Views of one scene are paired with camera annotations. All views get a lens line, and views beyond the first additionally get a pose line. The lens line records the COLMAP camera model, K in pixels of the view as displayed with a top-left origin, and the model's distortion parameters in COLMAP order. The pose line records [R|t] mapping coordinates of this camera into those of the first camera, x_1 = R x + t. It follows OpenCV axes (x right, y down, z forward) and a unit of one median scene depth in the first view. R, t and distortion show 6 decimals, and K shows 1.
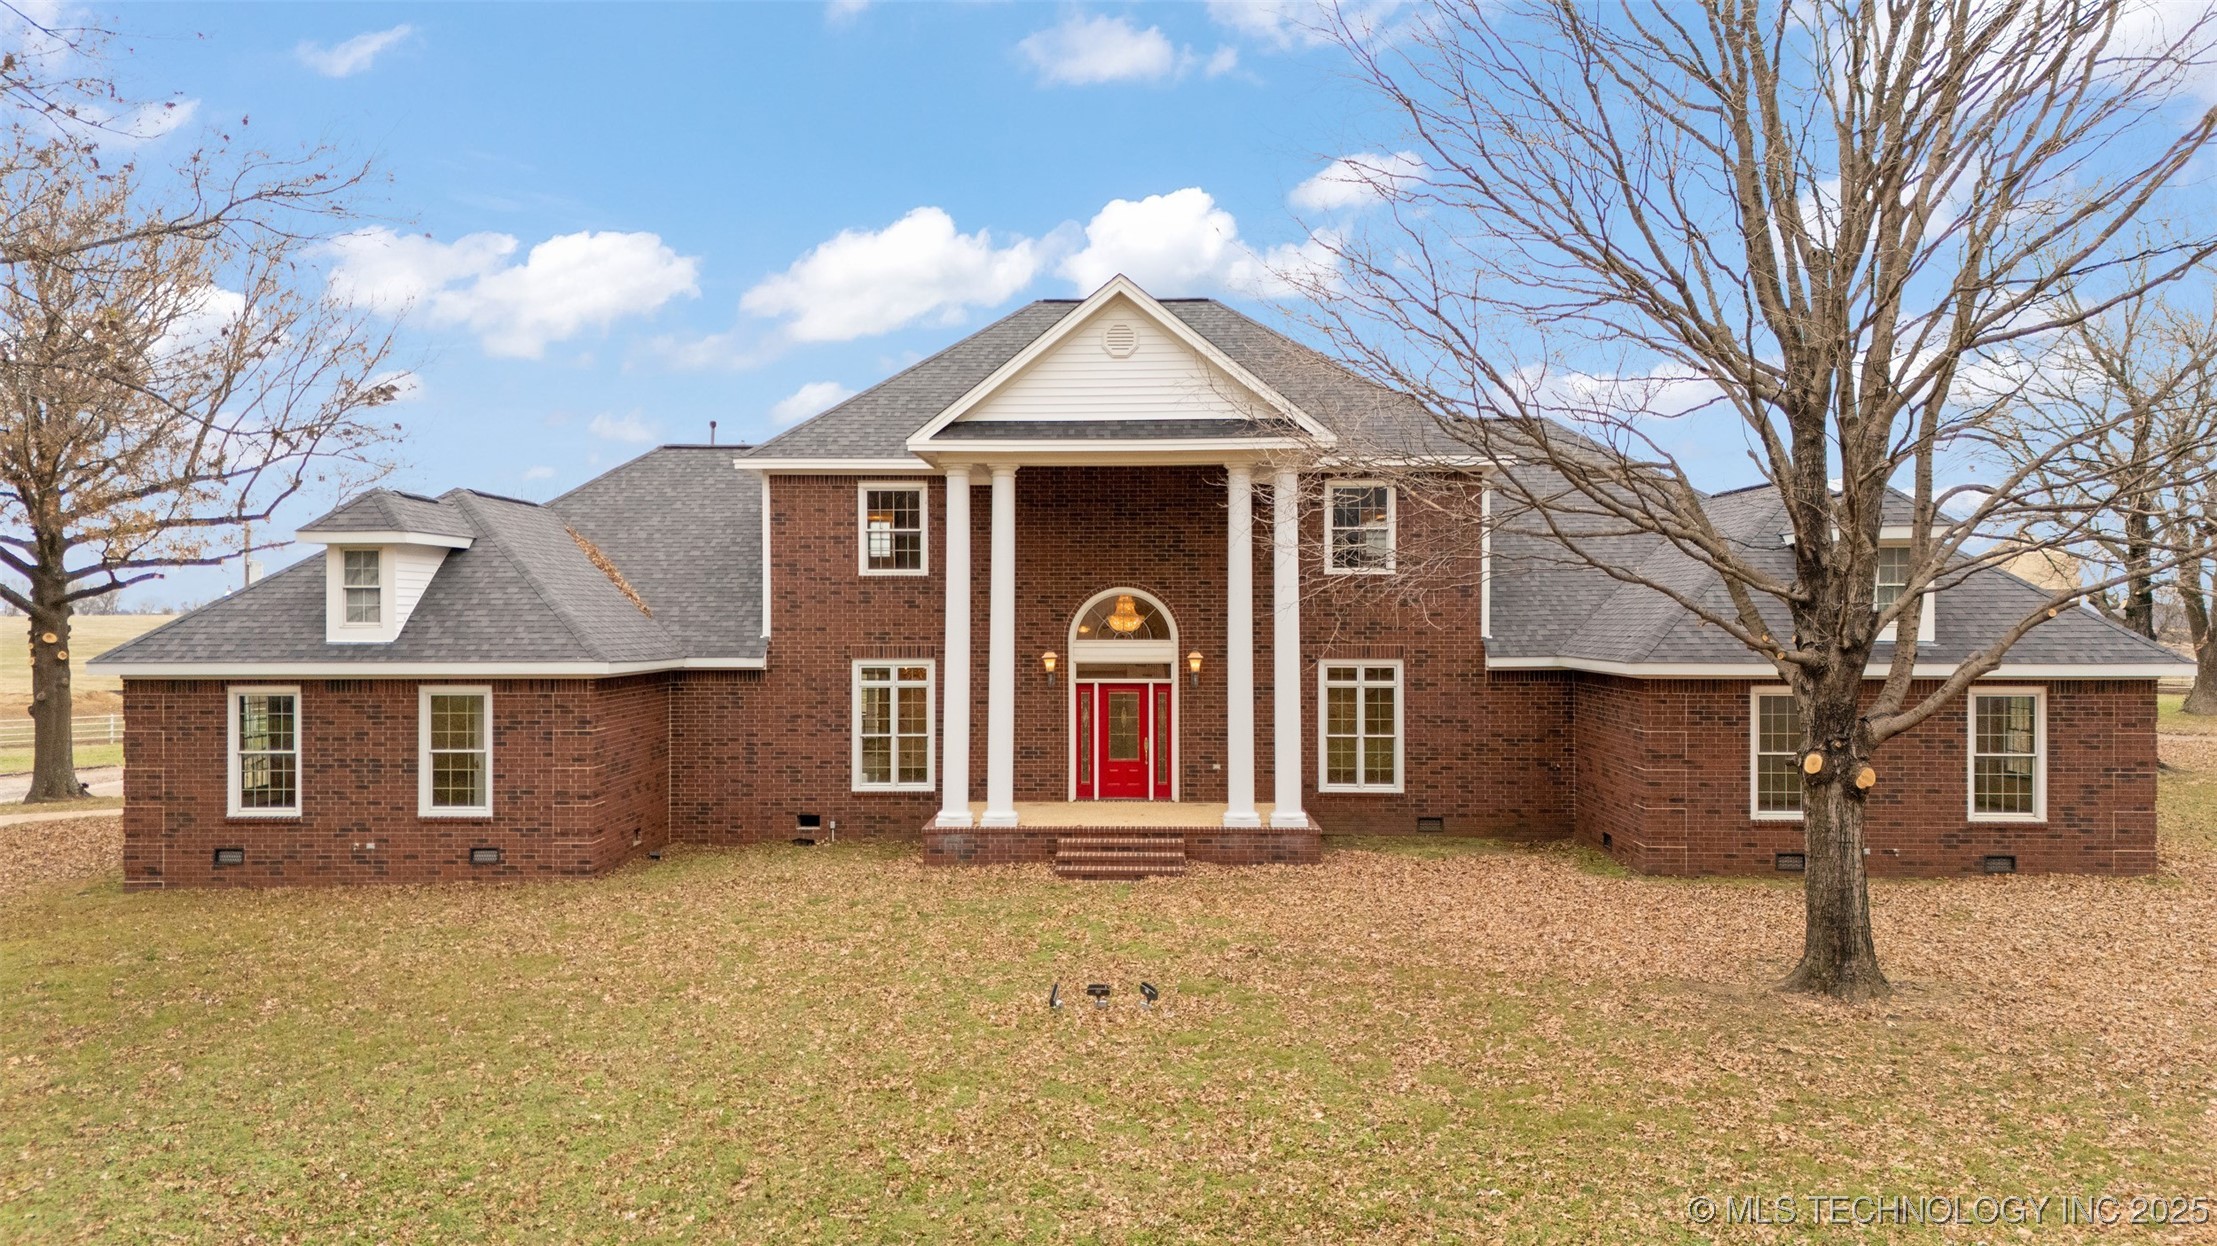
lens RADIAL K [[1616.8, 0, 1108.5], [0, 1616.8, 623.0], [0, 0, 1]] dist [0.001197, -0.008496]
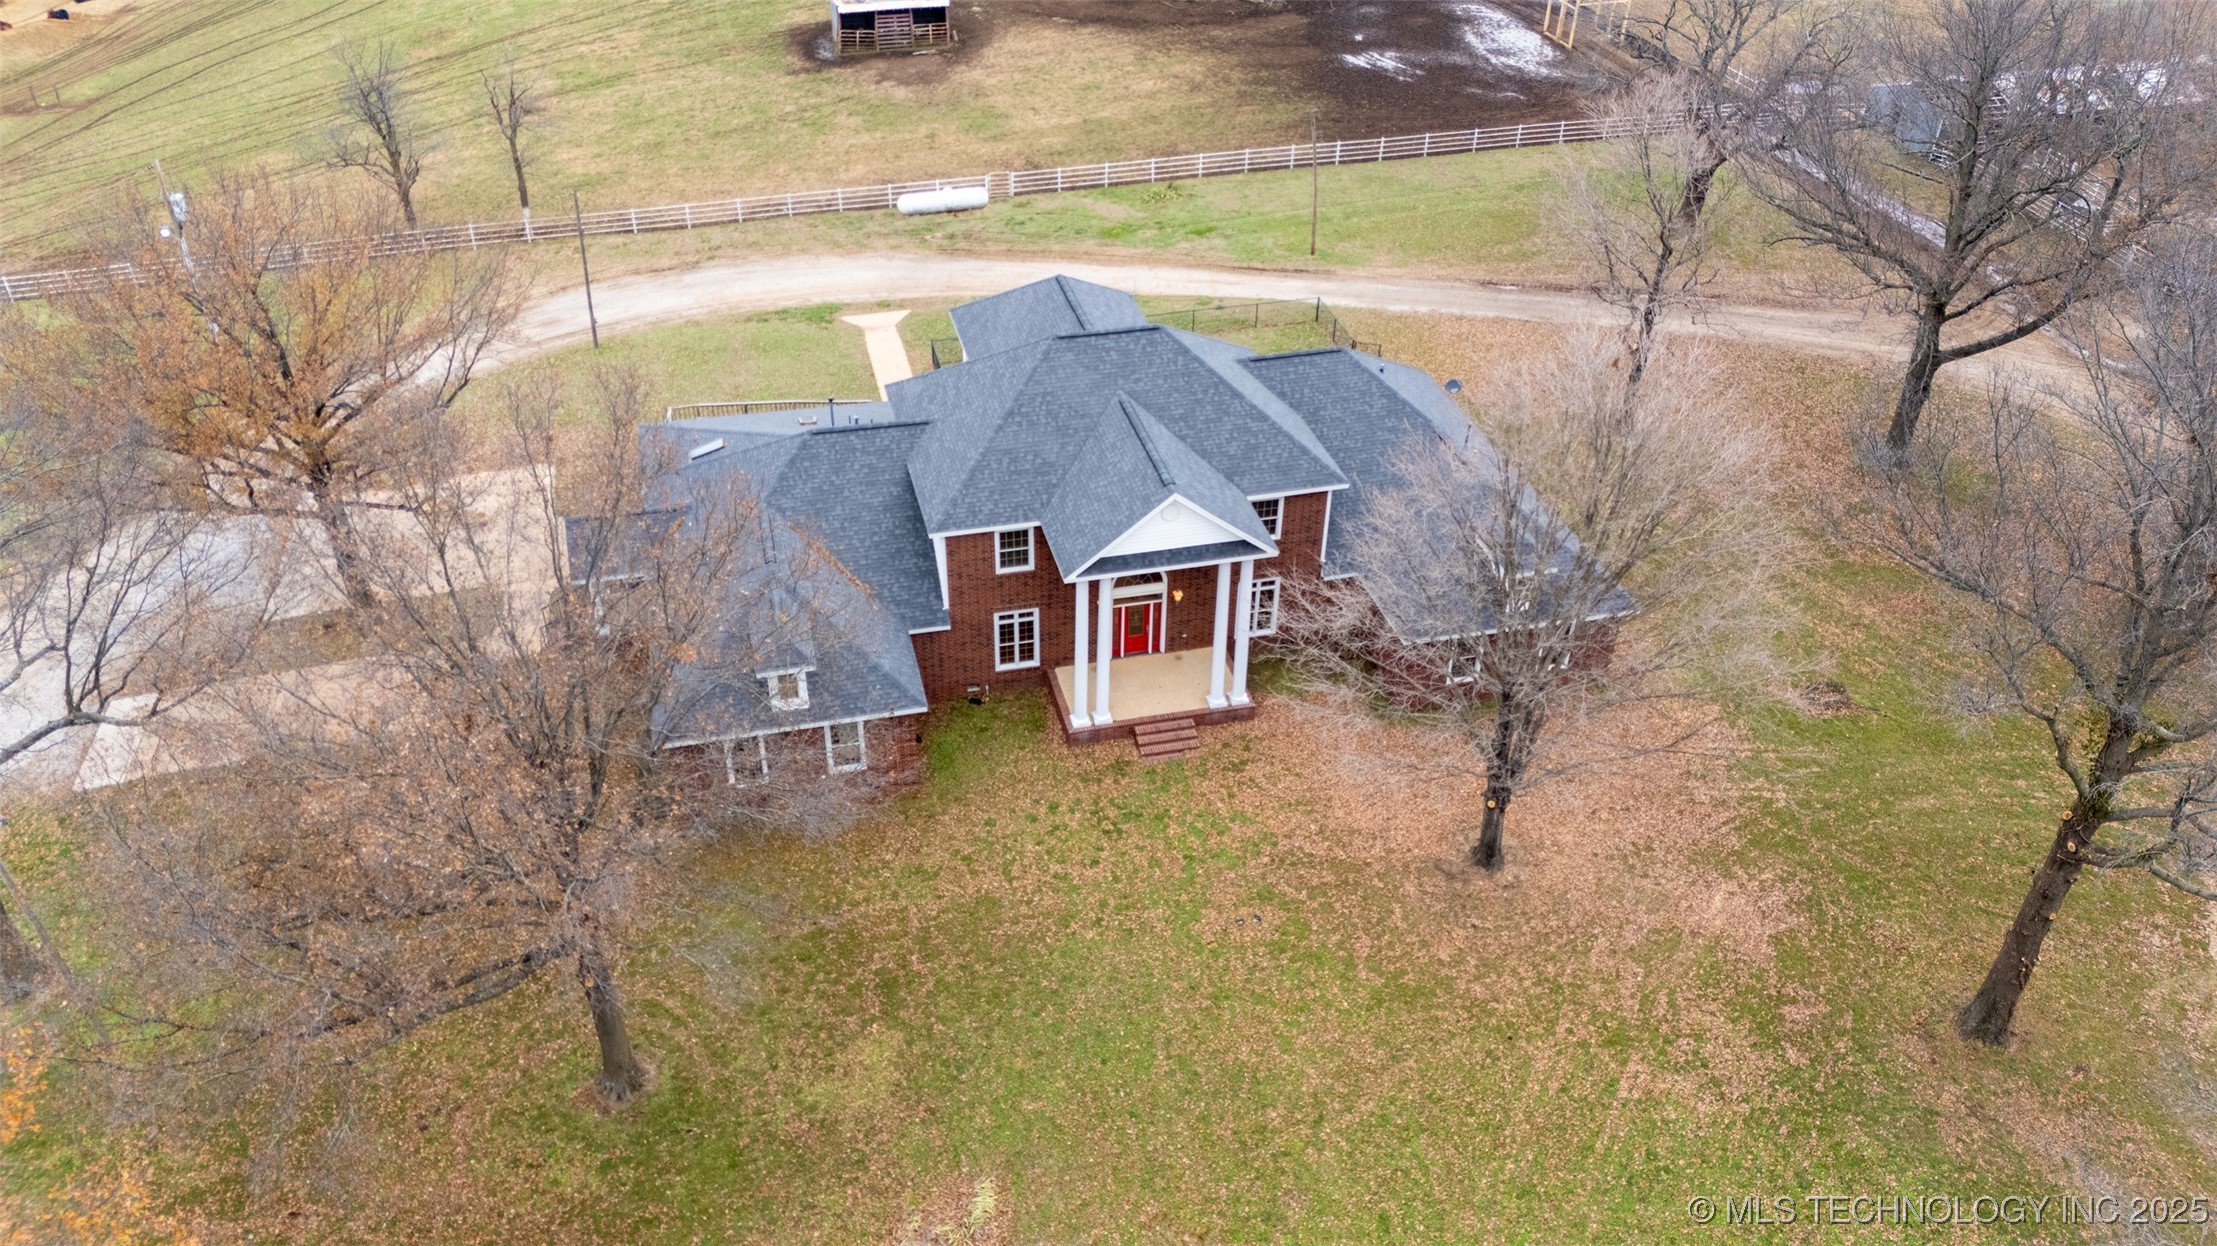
lens RADIAL K [[1616.8, 0, 1108.5], [0, 1616.8, 623.0], [0, 0, 1]] dist [0.001197, -0.008496]
pose [[0.966882, -0.133594, 0.217466, -0.432741], [-0.008402, 0.834939, 0.550278, -0.975102], [-0.255085, -0.533881, 0.806165, -0.506871]]
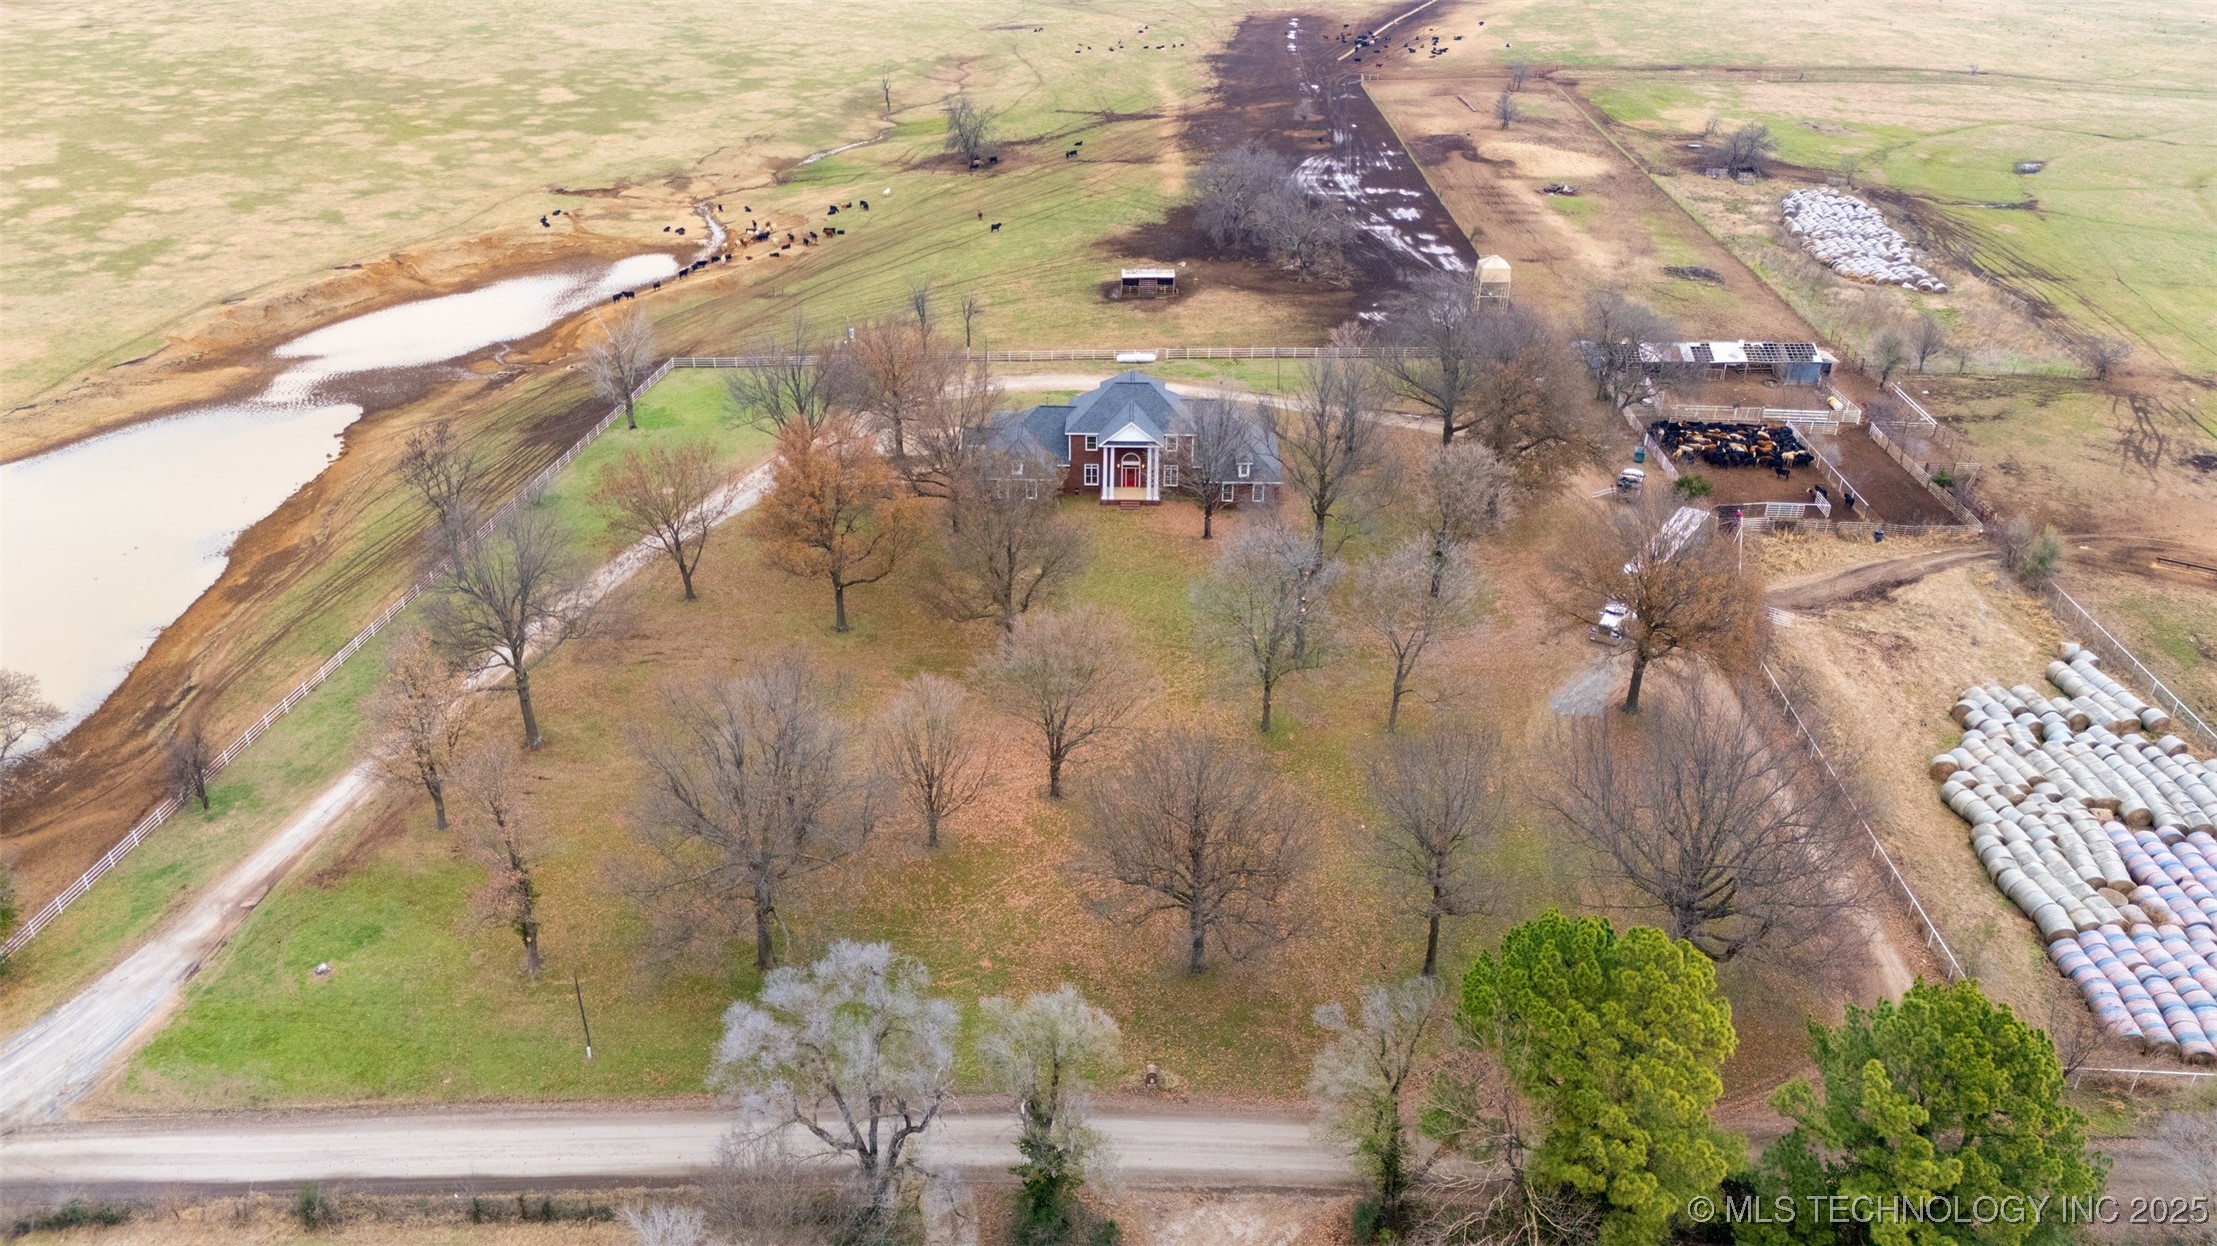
lens RADIAL K [[1616.8, 0, 1108.5], [0, 1616.8, 623.0], [0, 0, 1]] dist [0.001197, -0.008496]
pose [[0.999937, 0.009718, -0.005627, -0.034139], [-0.006360, 0.903101, 0.429381, -1.988628], [0.009255, -0.429318, 0.903106, -4.564804]]
